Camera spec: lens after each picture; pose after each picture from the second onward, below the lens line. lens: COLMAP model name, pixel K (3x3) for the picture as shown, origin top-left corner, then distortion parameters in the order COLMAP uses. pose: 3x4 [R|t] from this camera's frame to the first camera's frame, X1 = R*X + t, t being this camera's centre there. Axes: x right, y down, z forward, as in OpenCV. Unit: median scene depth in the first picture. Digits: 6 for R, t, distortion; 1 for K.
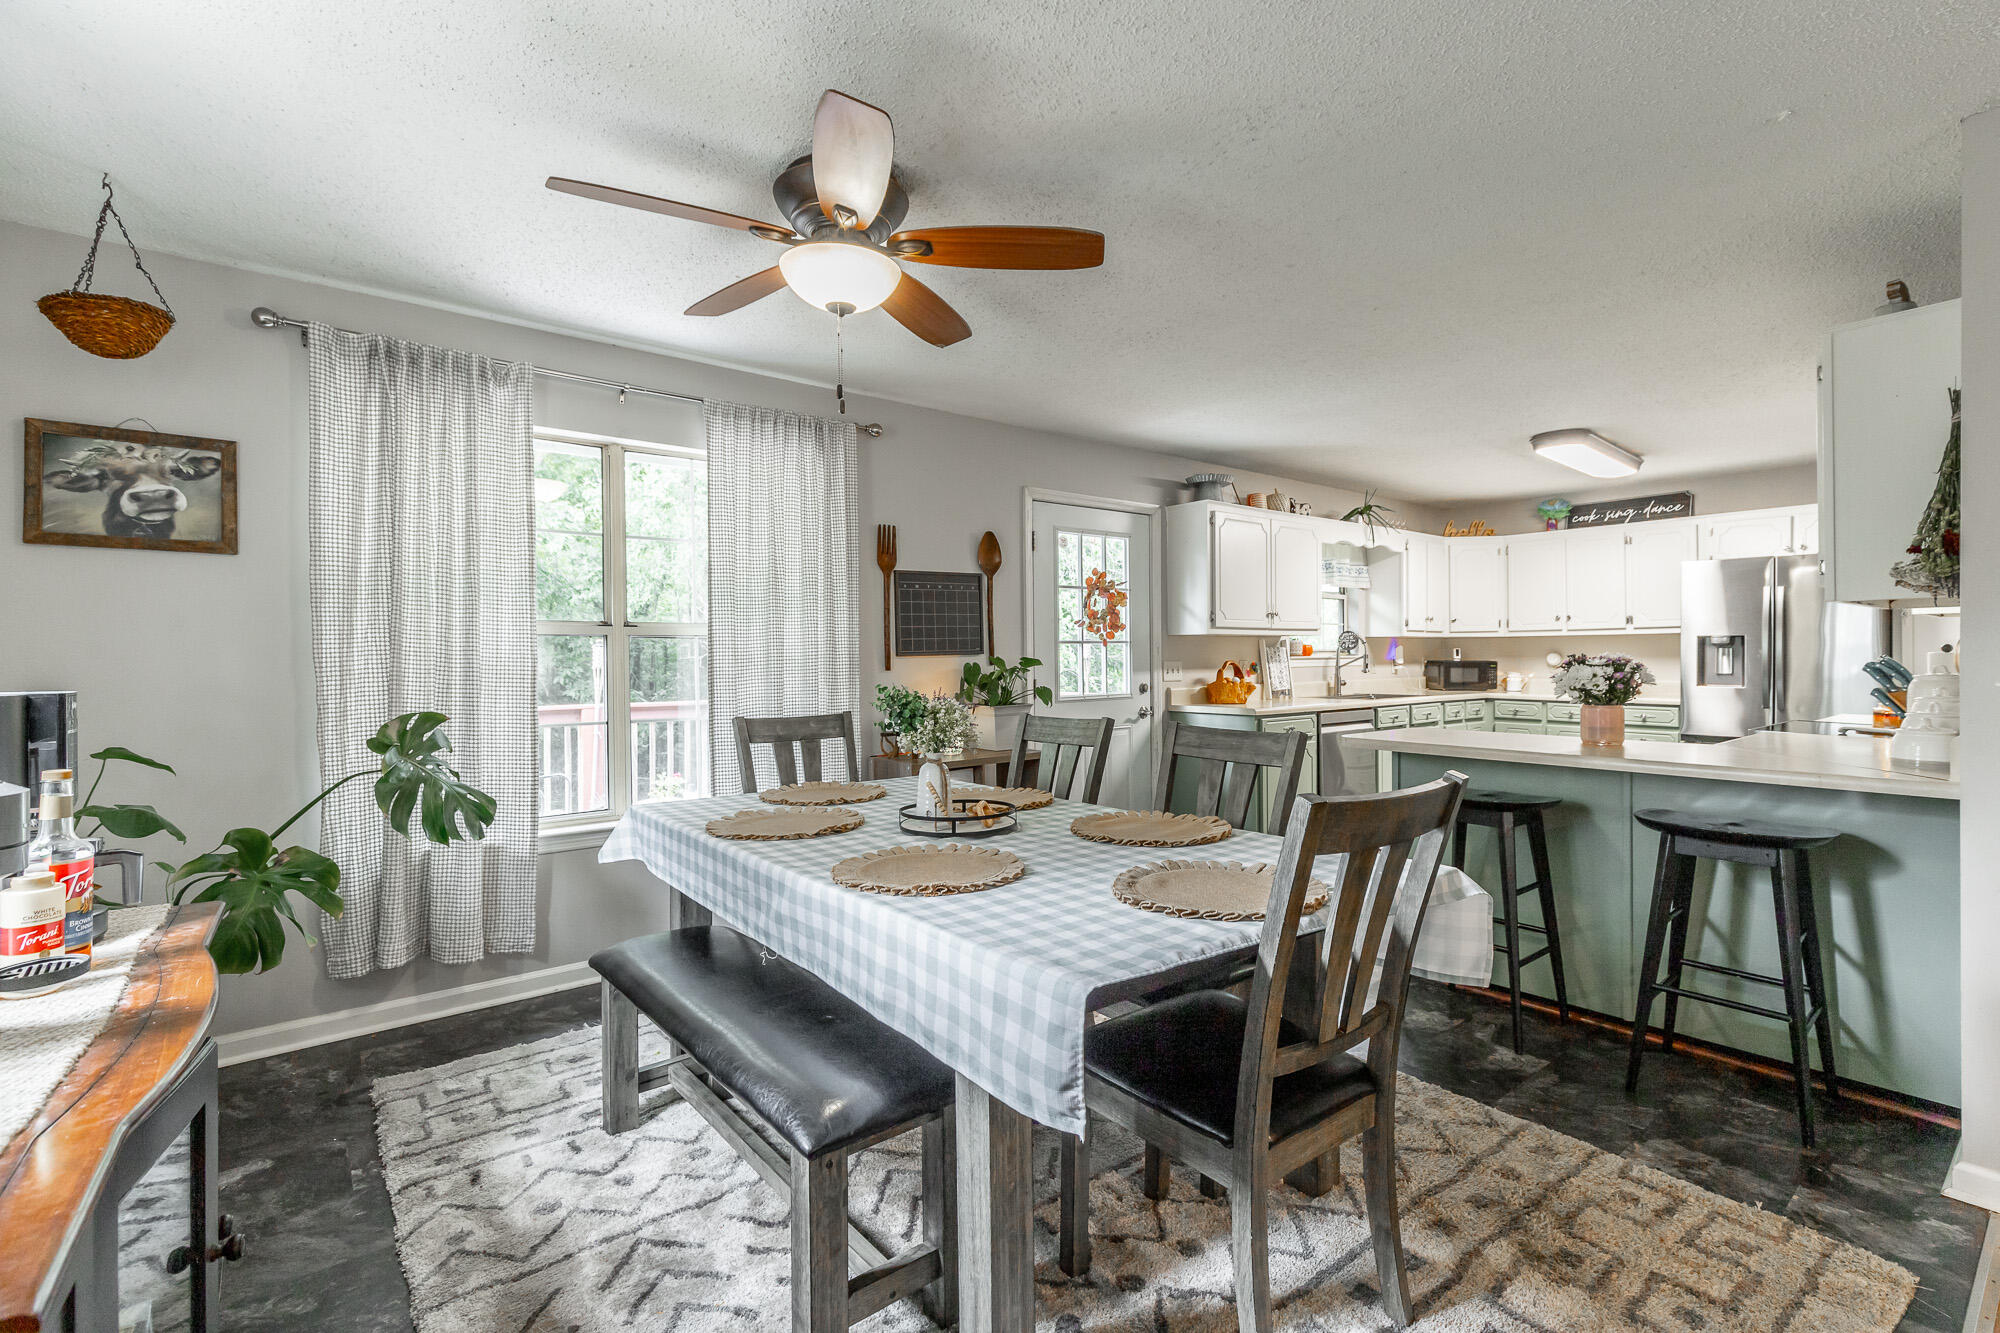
lens RADIAL K [[900.9, 0, 1012.0], [0, 900.9, 661.0], [0, 0, 1]] dist [0.001994, 0.001674]
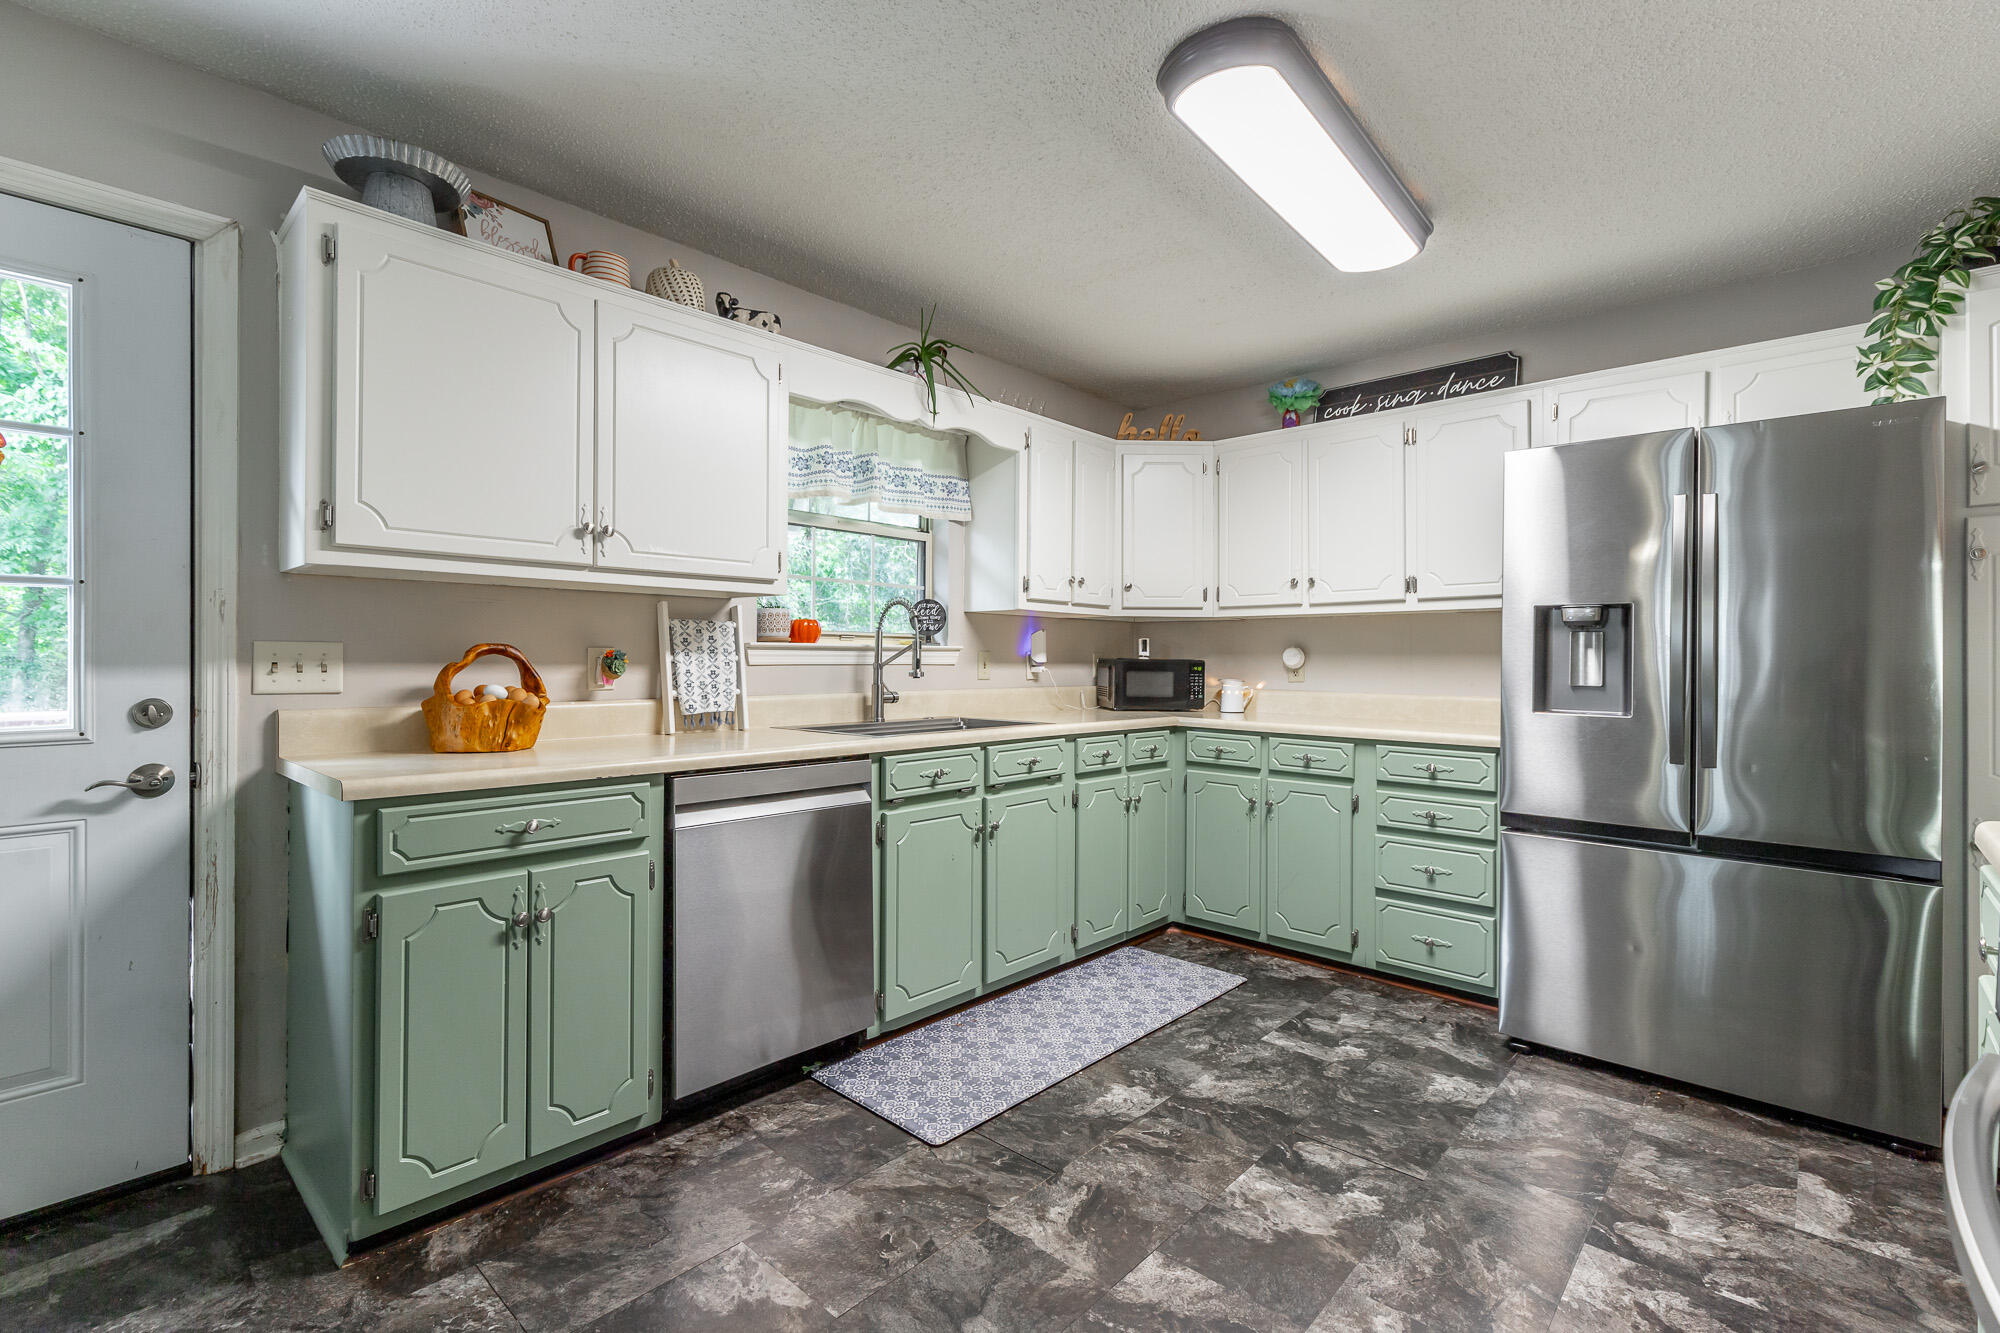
lens RADIAL K [[900.9, 0, 990.0], [0, 900.9, 657.3], [0, 0, 1]] dist [0.005152, -0.000313]
pose [[0.989993, 0.013307, 0.140489, 0.359466], [-0.012076, 0.999881, -0.009613, 0.006147], [-0.140600, 0.007820, 0.990036, 0.500997]]
